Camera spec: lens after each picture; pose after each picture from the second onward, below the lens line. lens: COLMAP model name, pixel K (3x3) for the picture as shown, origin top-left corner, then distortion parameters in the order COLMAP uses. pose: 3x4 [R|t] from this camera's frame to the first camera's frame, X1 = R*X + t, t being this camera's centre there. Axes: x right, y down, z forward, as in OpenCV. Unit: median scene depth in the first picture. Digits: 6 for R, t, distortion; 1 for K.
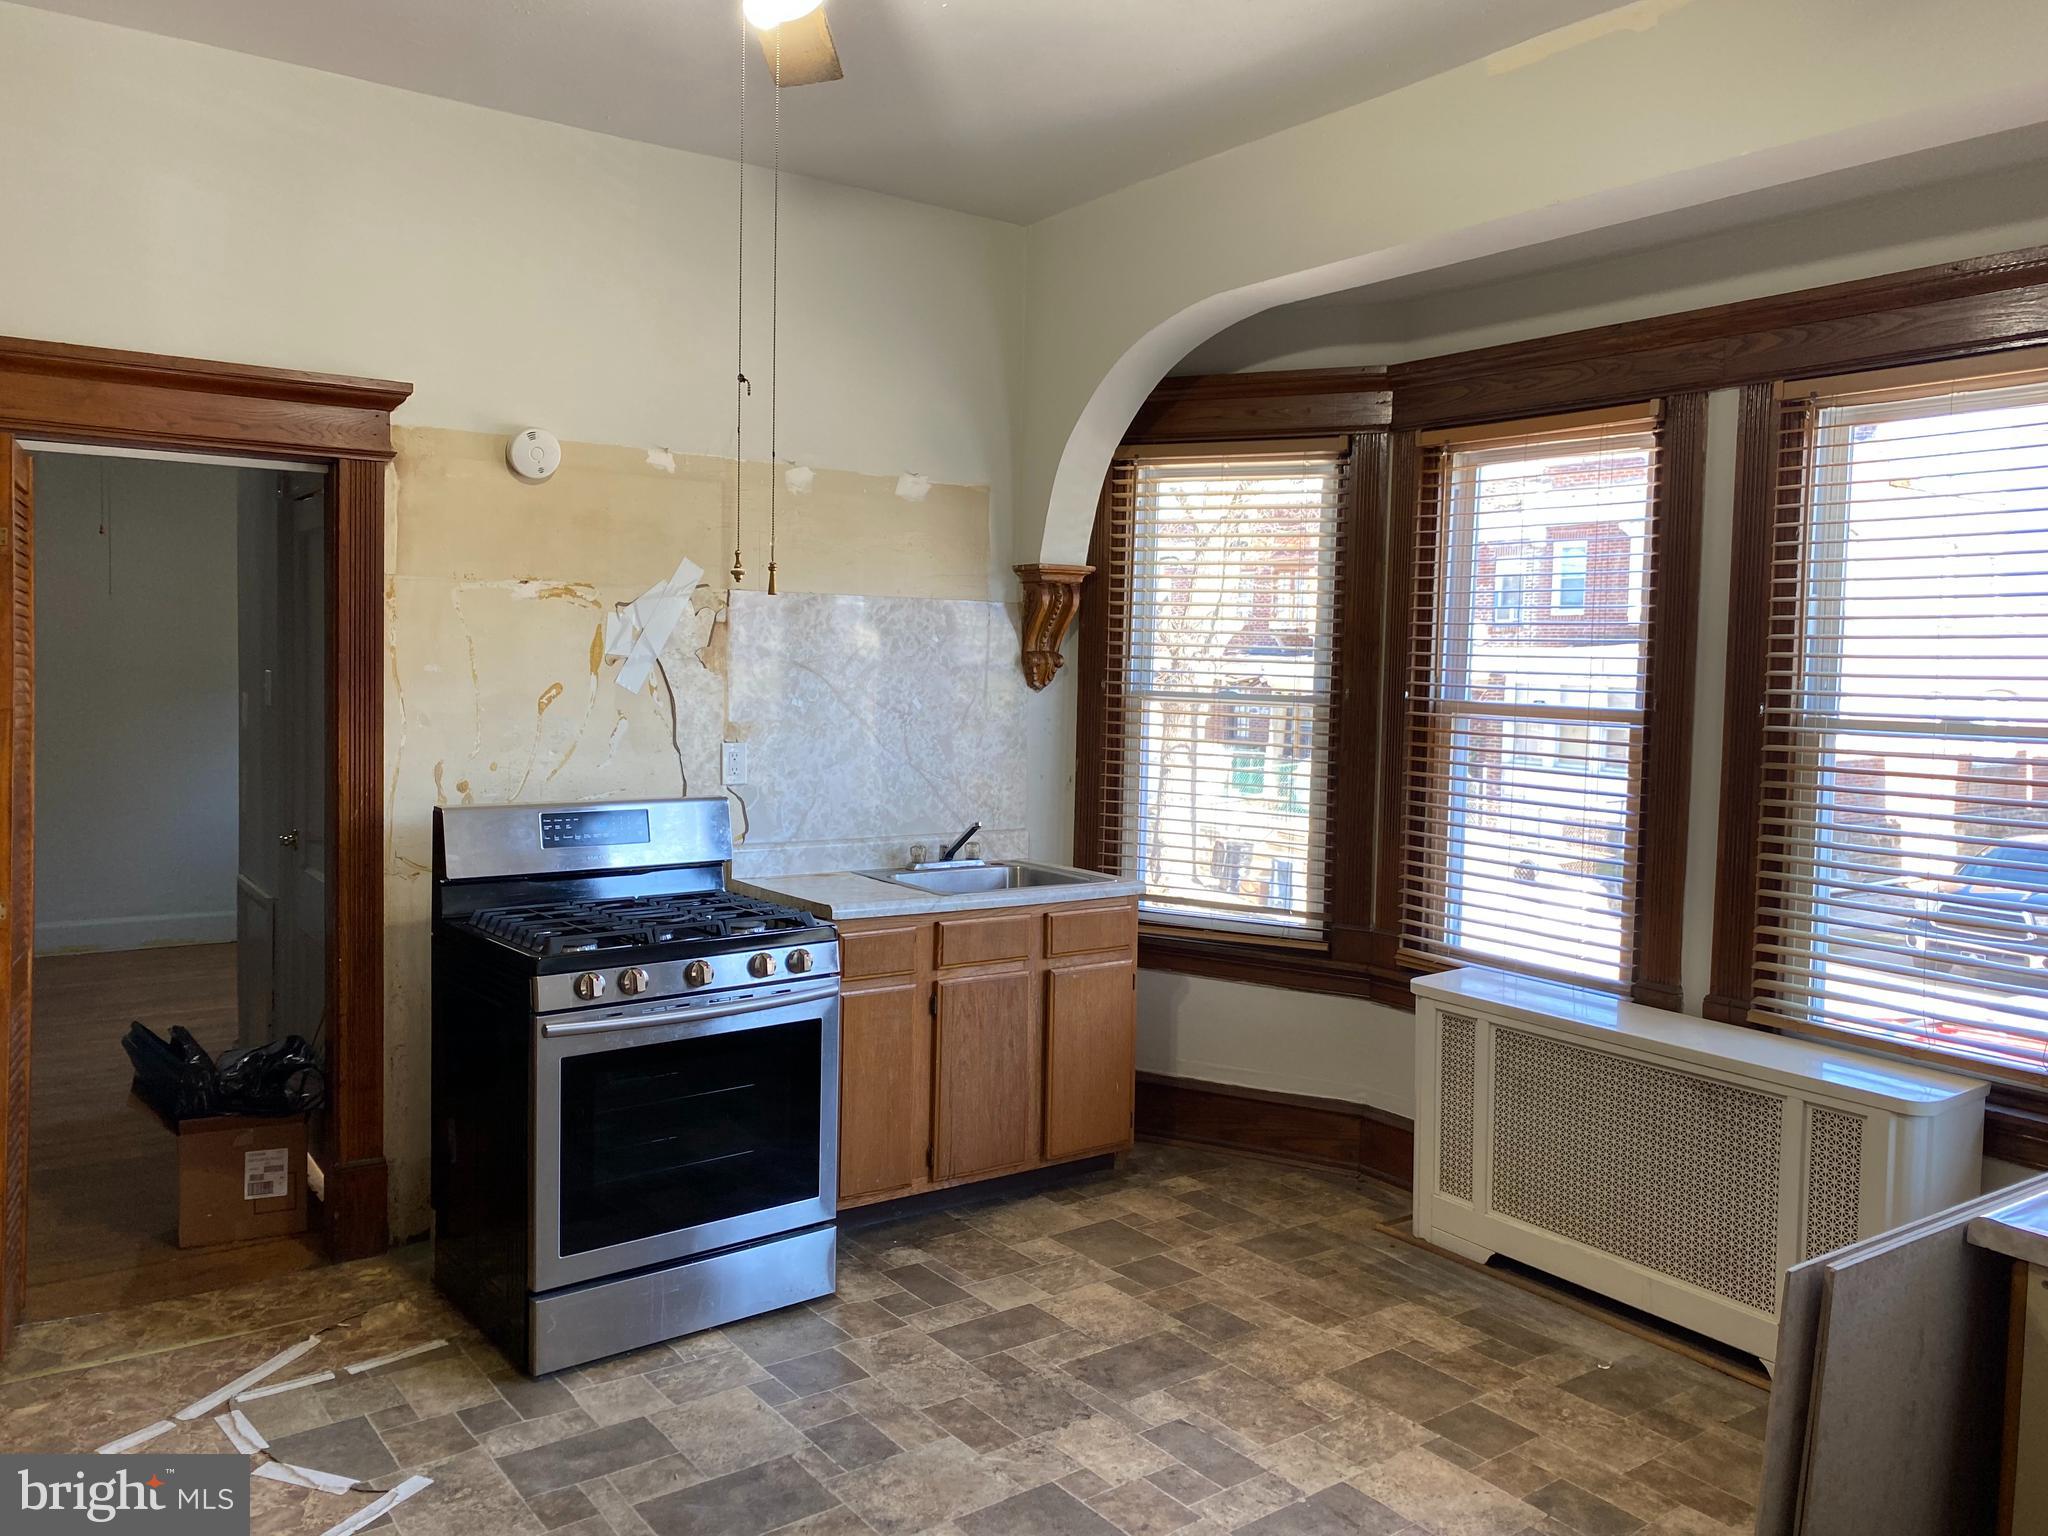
lens RADIAL K [[1555.3, 0, 1062.6], [0, 1555.3, 683.5], [0, 0, 1]] dist [0.020134, -0.018797]
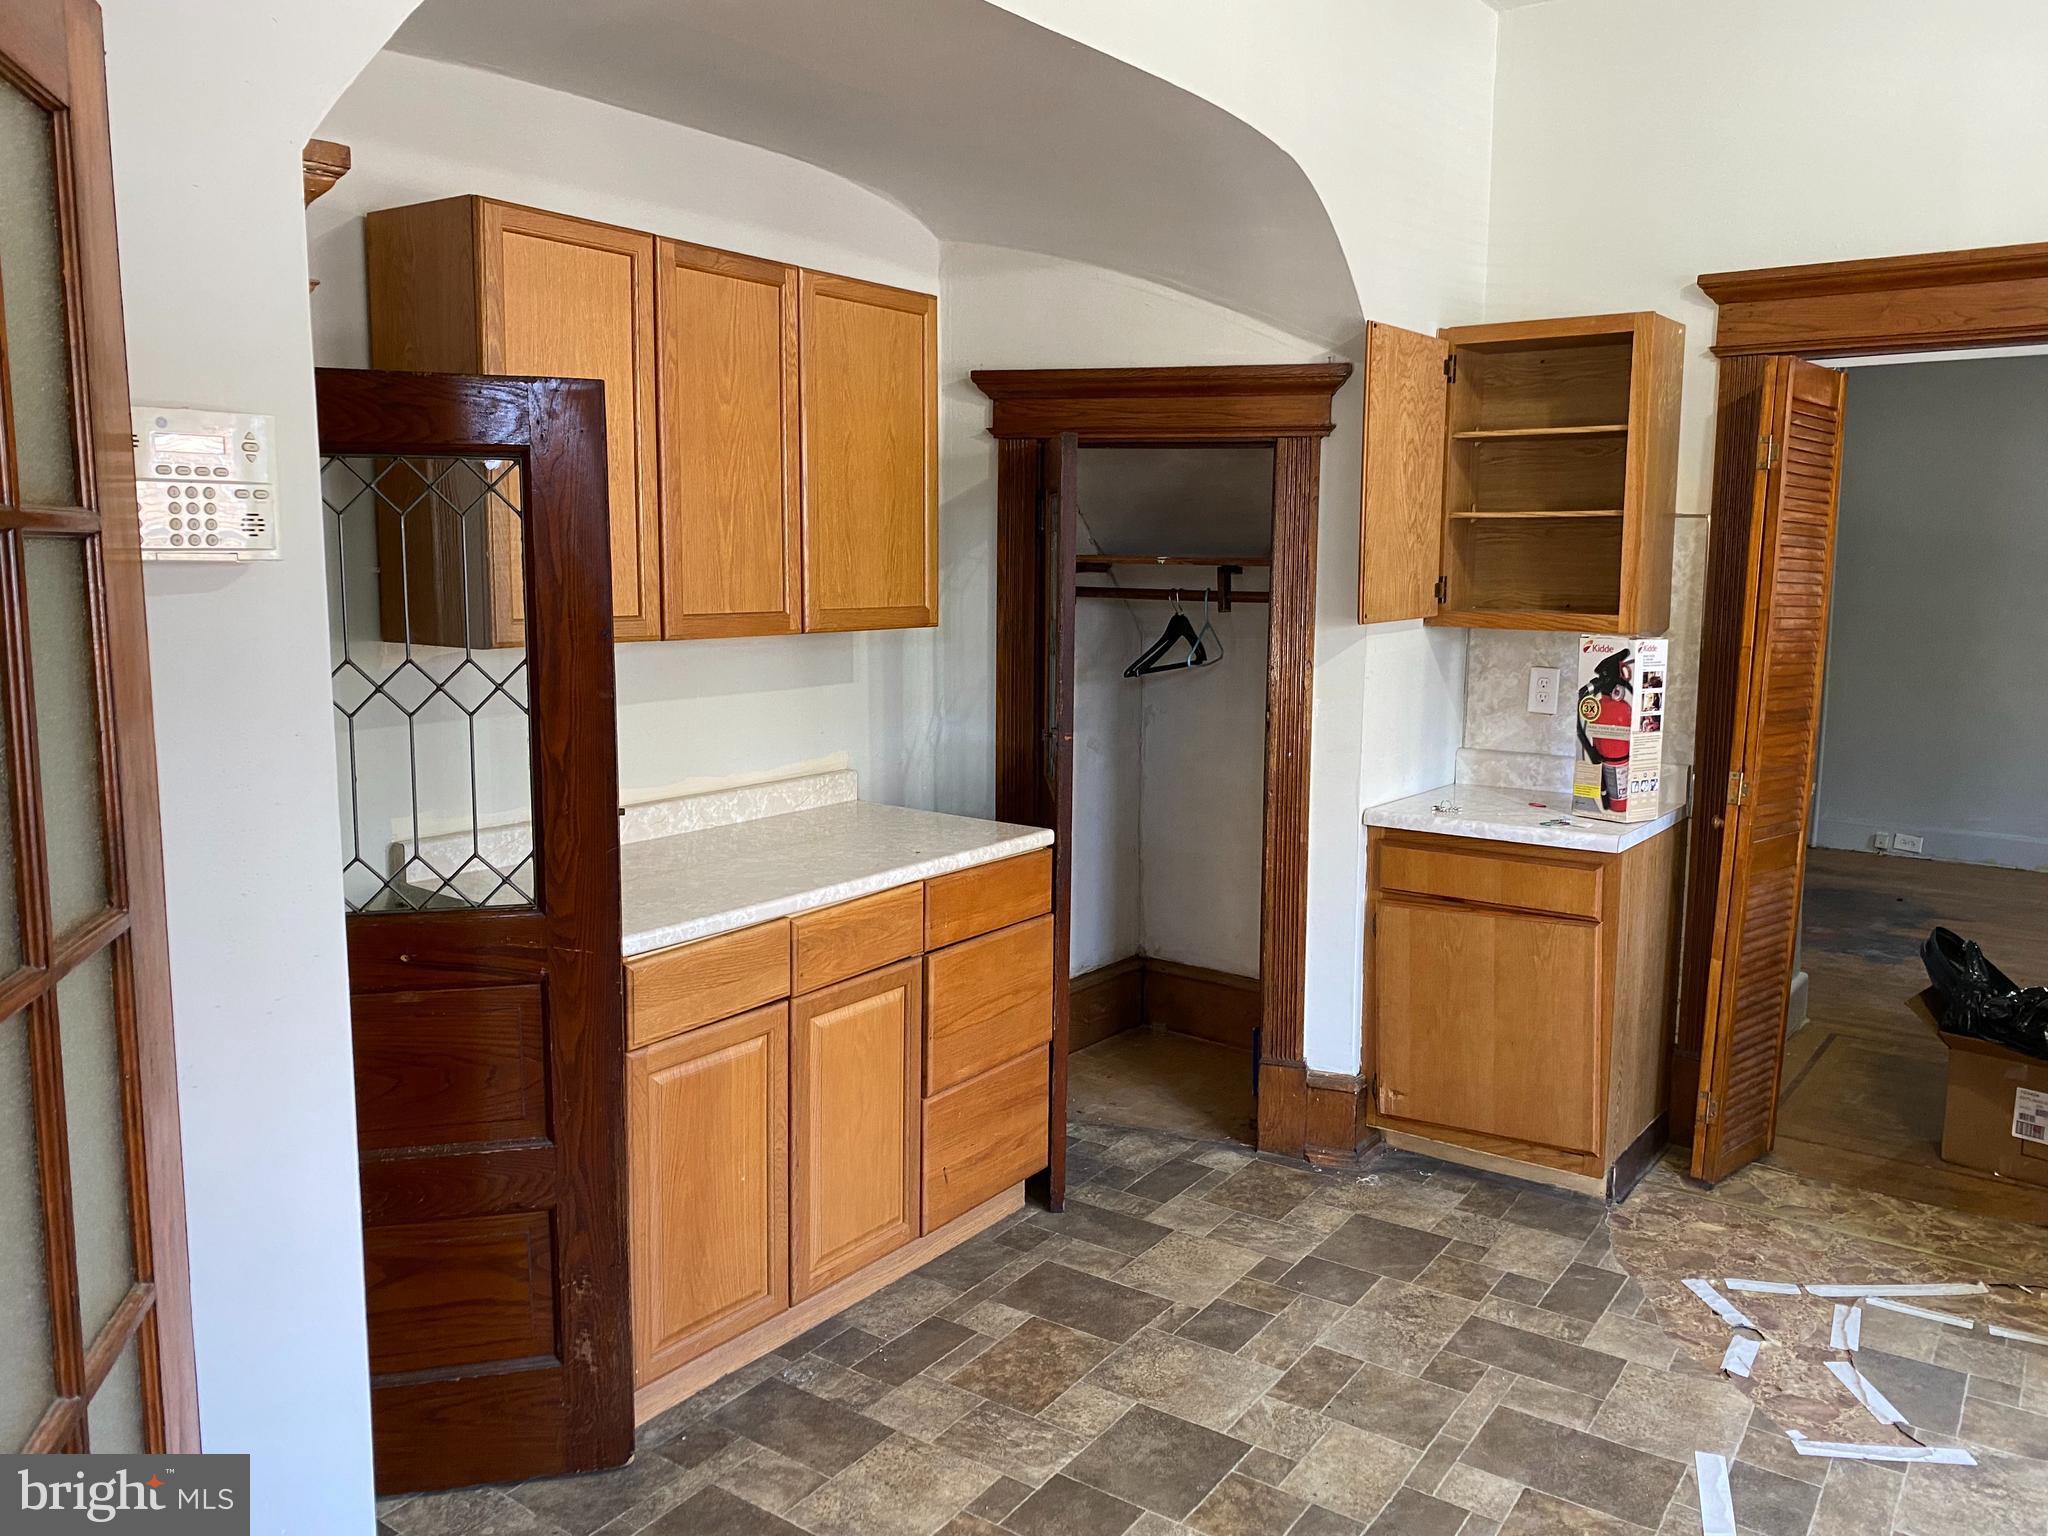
lens RADIAL K [[1555.3, 0, 1025.1], [0, 1555.3, 770.1], [0, 0, 1]] dist [0.020134, -0.018797]
pose [[0.298982, 0.116256, -0.947151, 0.236506], [-0.013602, 0.992970, 0.117586, 0.003490], [0.954162, -0.022273, 0.298461, 0.185600]]
